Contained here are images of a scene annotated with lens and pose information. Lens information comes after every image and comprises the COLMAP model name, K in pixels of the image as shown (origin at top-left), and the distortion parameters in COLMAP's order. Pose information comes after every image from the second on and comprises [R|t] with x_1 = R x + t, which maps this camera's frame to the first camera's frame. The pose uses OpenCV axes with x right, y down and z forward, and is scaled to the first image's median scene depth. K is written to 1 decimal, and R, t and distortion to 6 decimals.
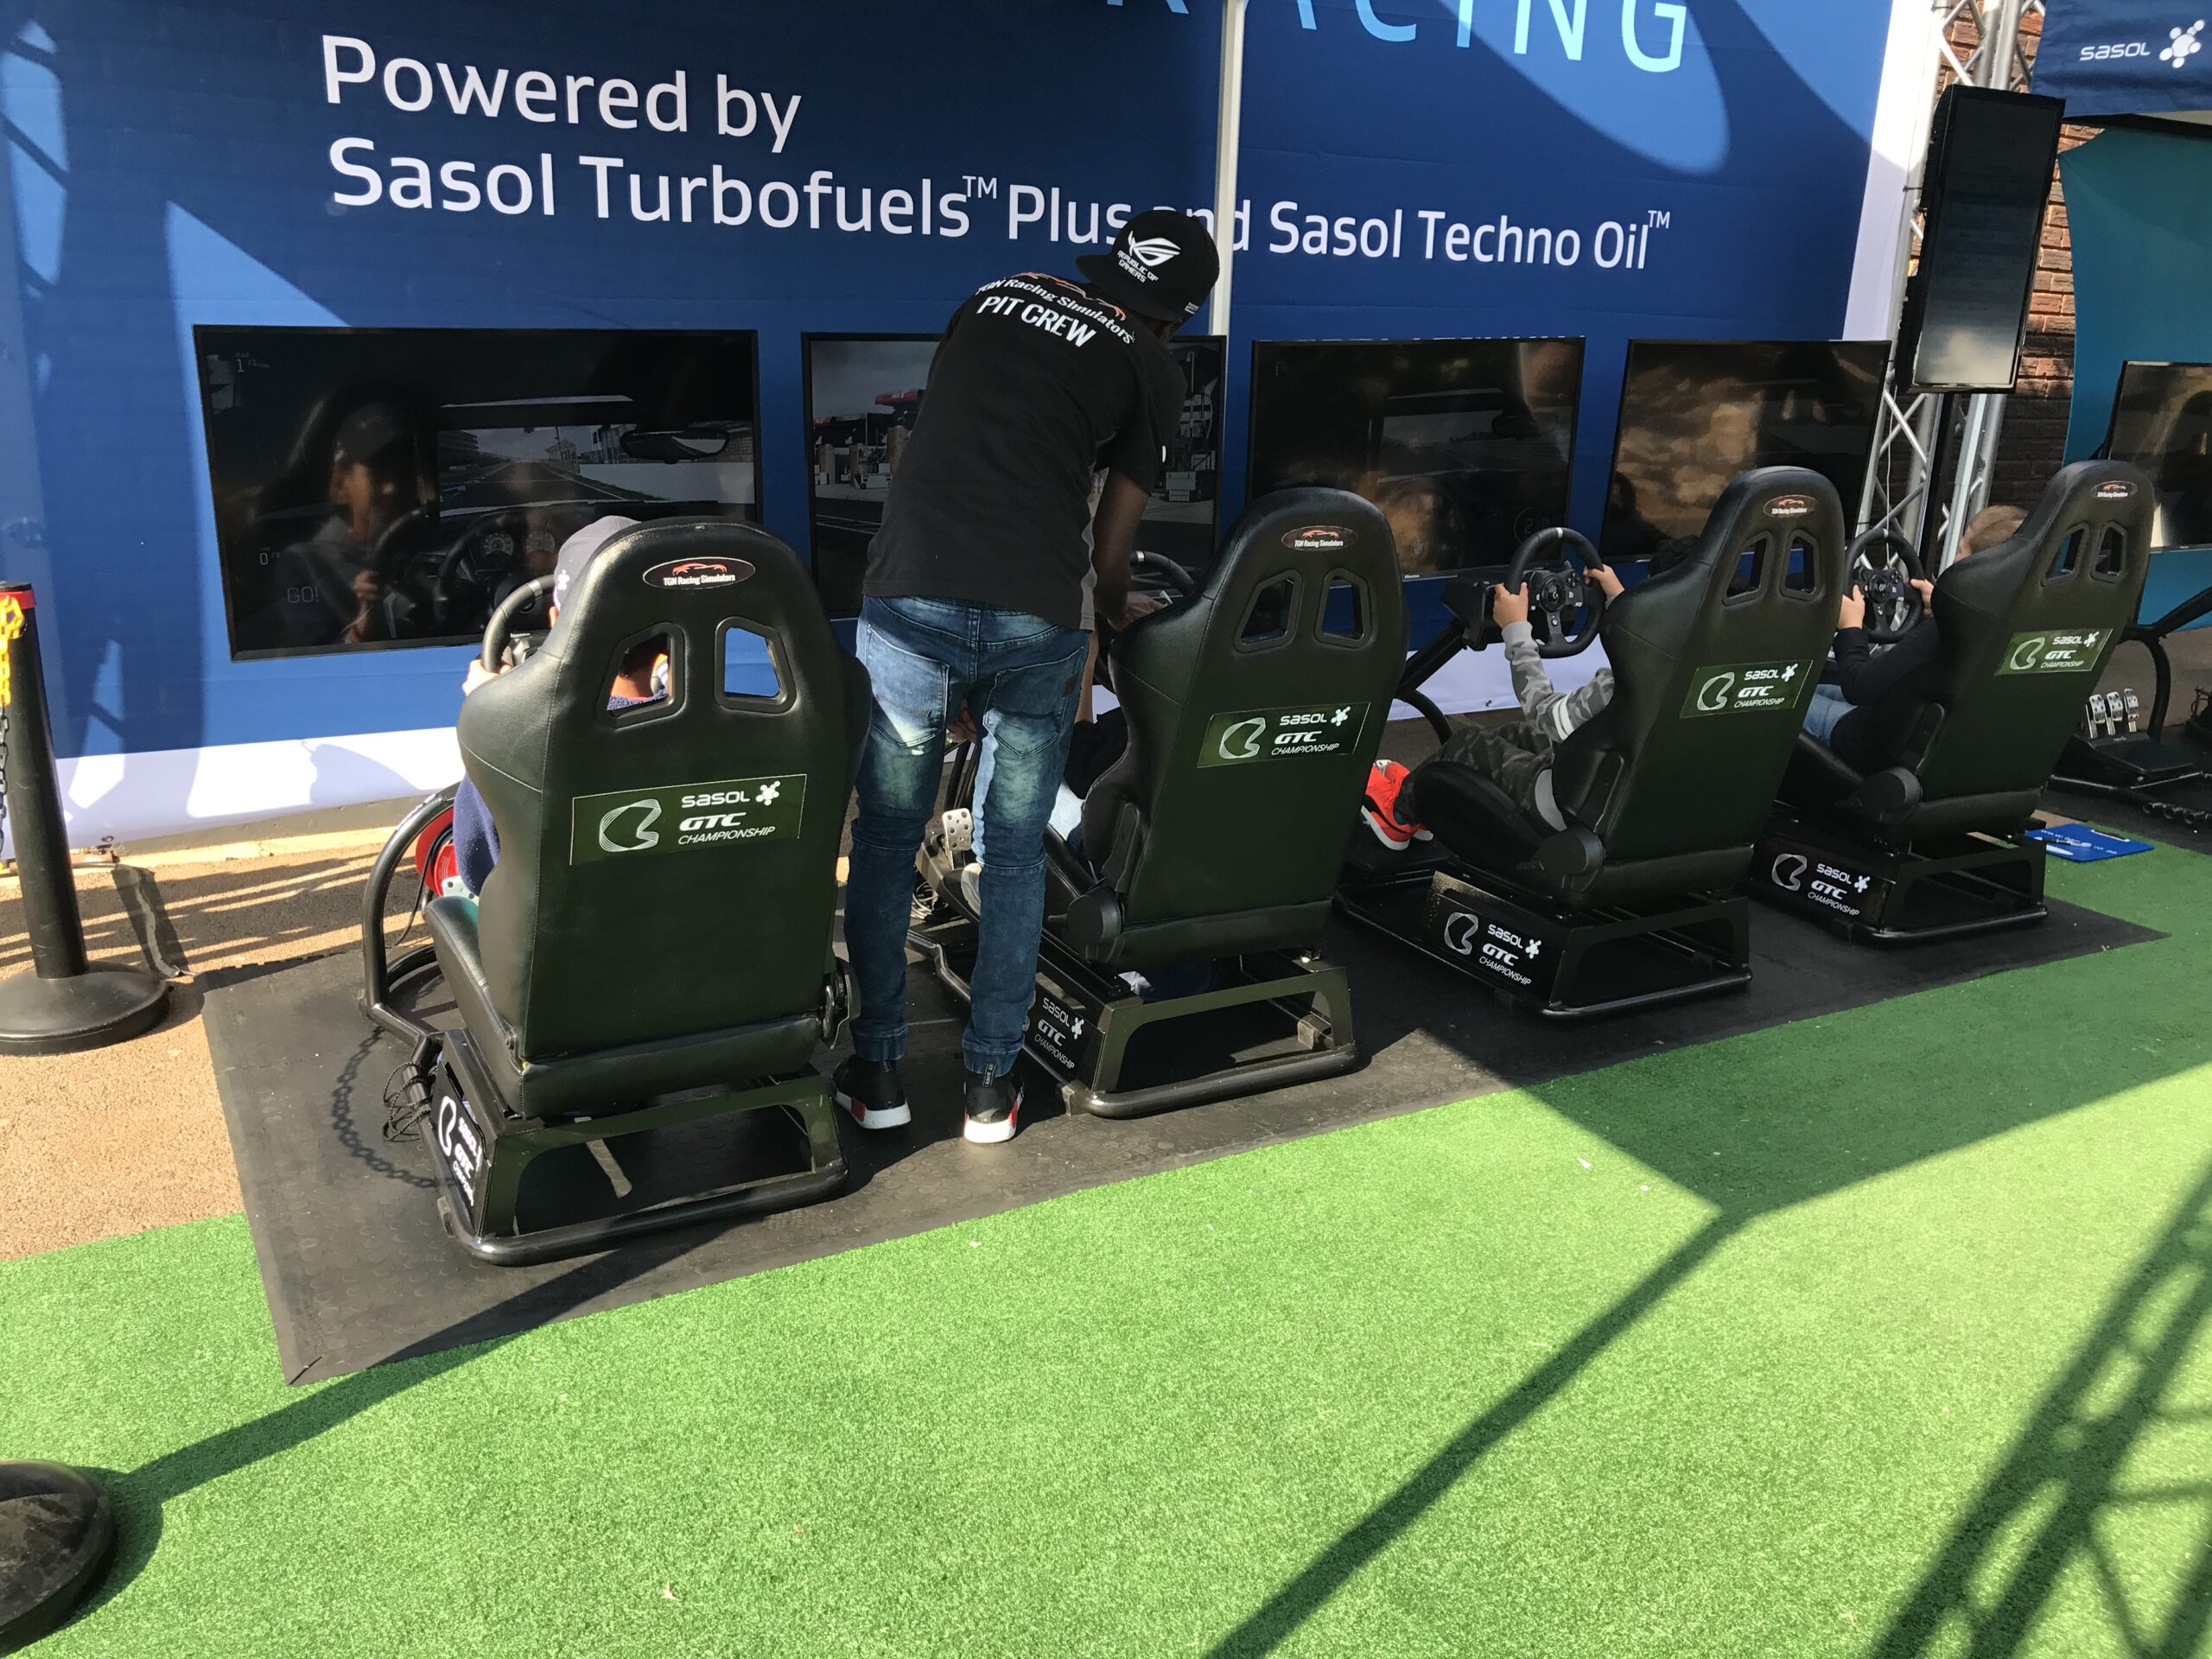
lens RADIAL K [[1857.0, 0, 1101.7], [0, 1857.0, 886.4], [0, 0, 1]] dist [0.021546, 0.003644]
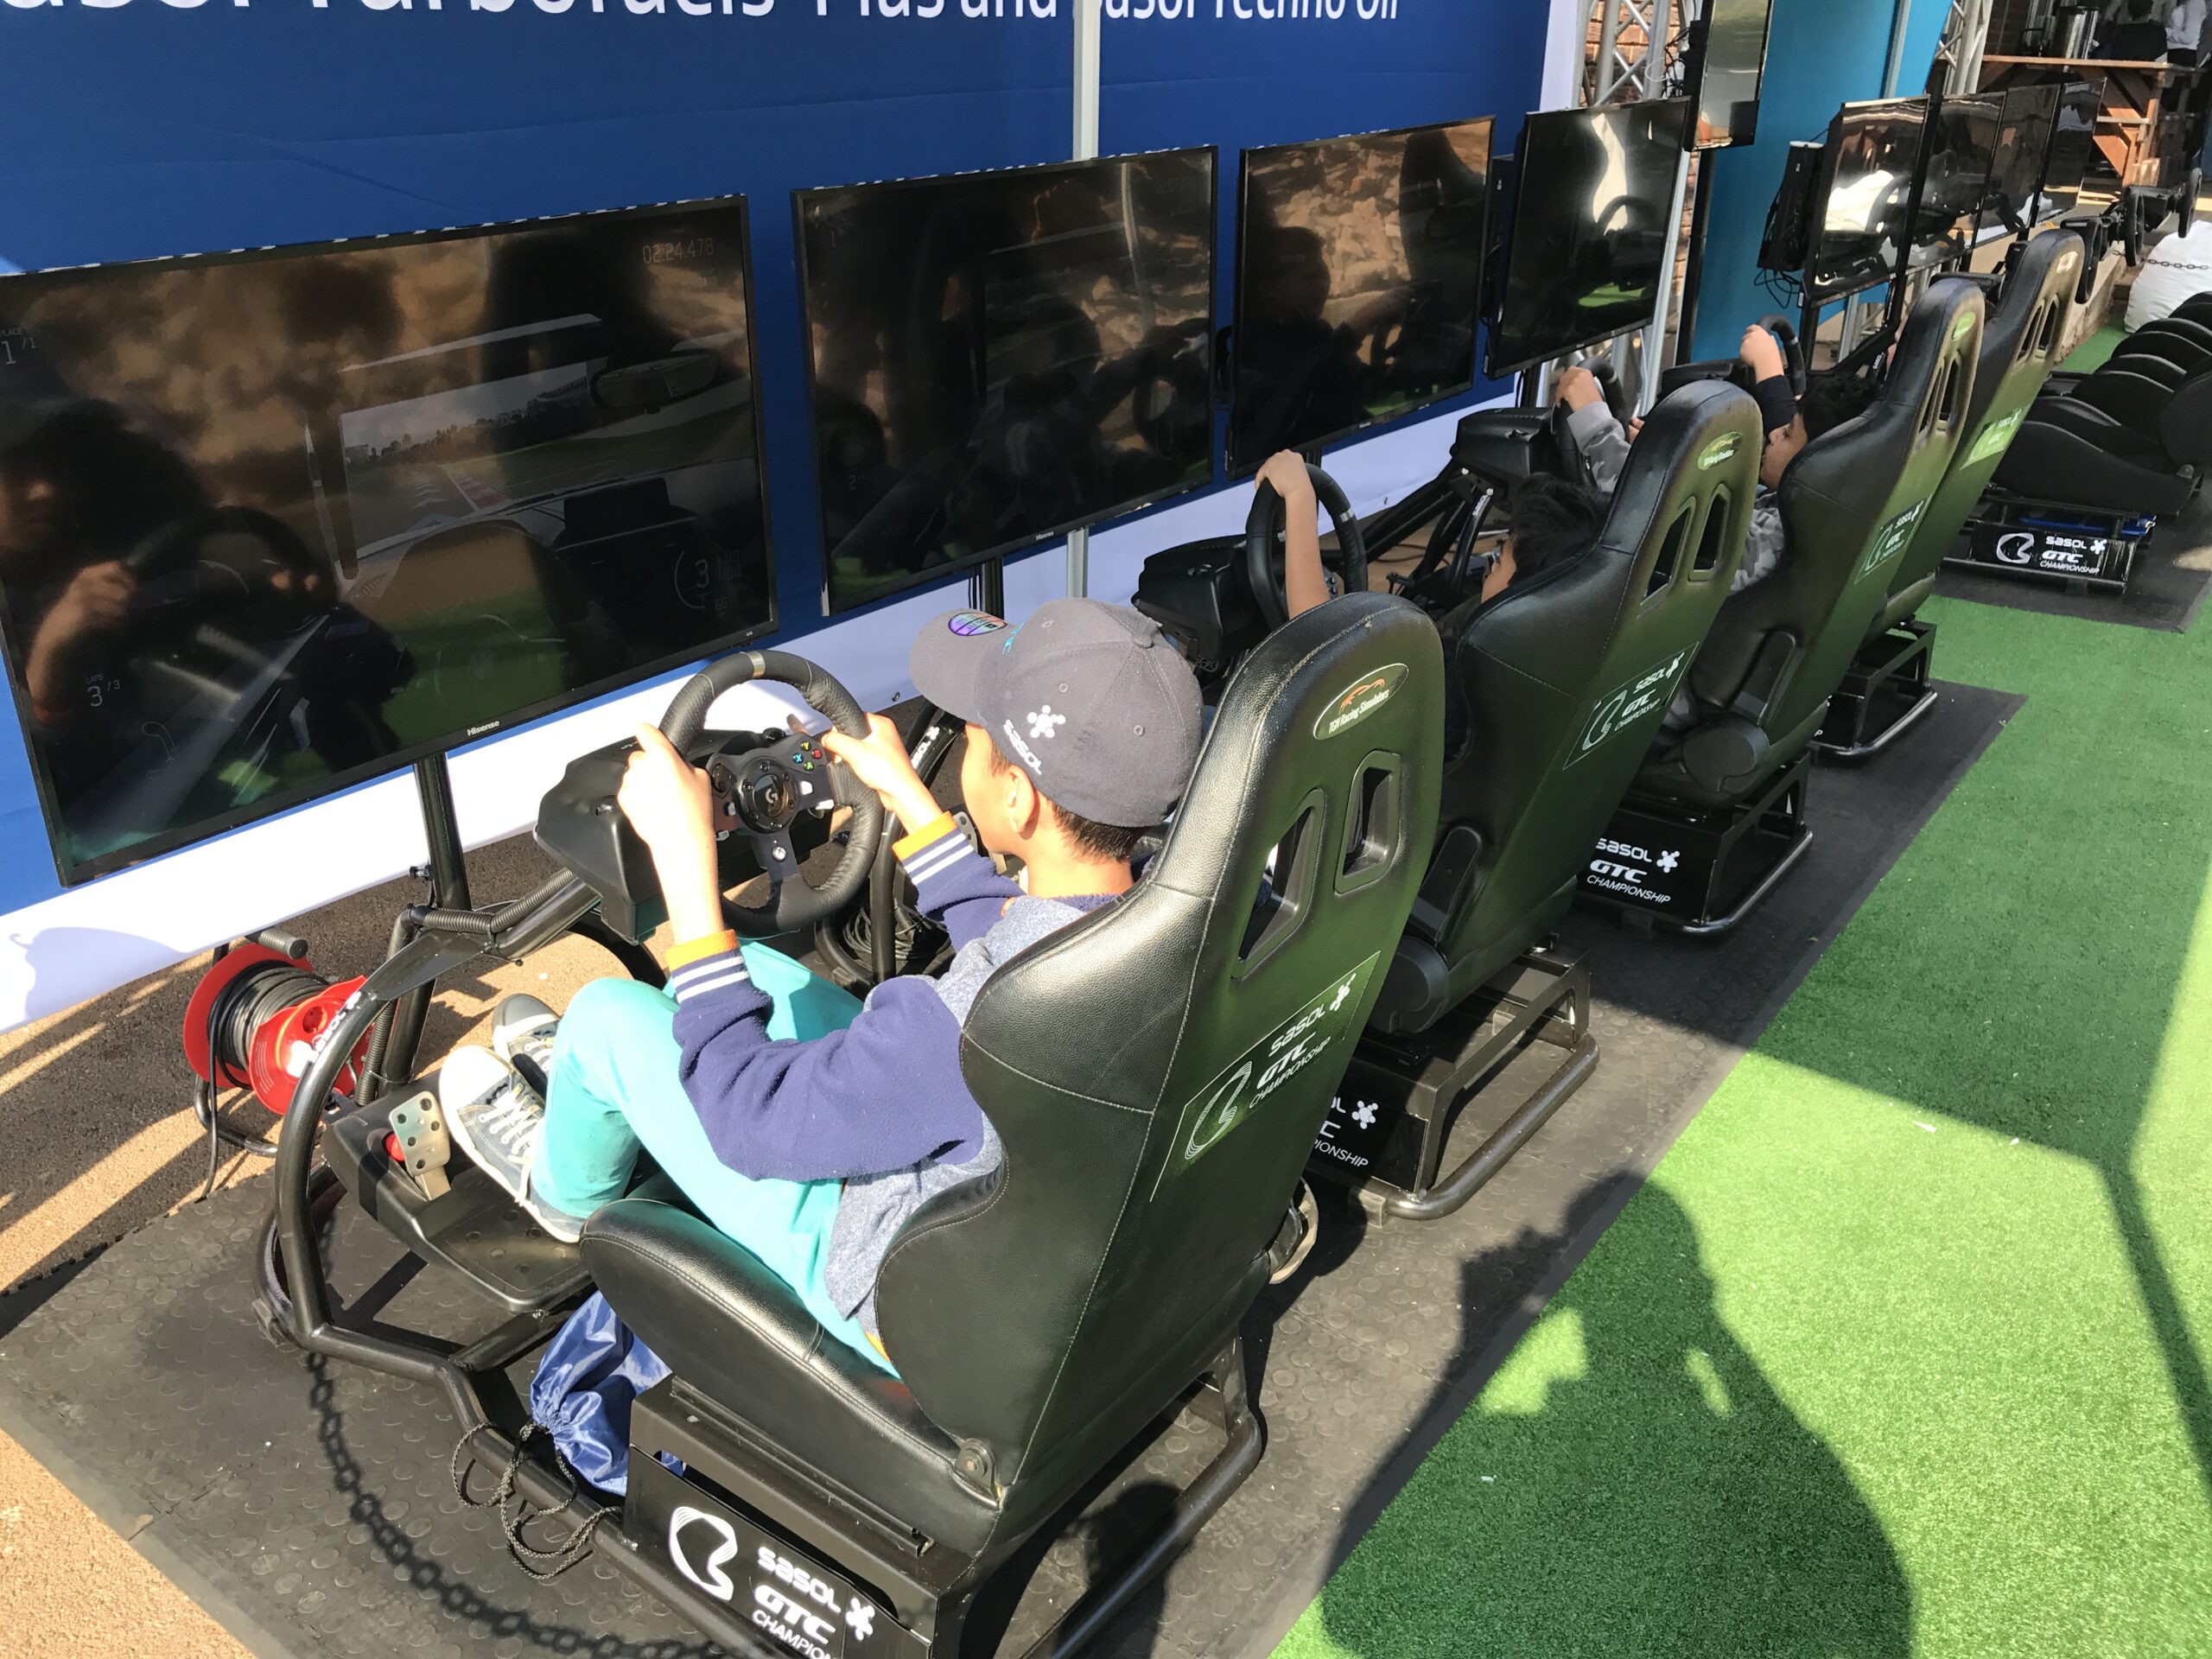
lens RADIAL K [[1803.9, 0, 1096.2], [0, 1803.9, 897.0], [0, 0, 1]] dist [0.048731, -0.044723]
pose [[0.916878, -0.205692, 0.342089, -0.300273], [0.159122, 0.974314, 0.159352, -0.125544], [-0.366079, -0.091673, 0.926057, 0.313360]]
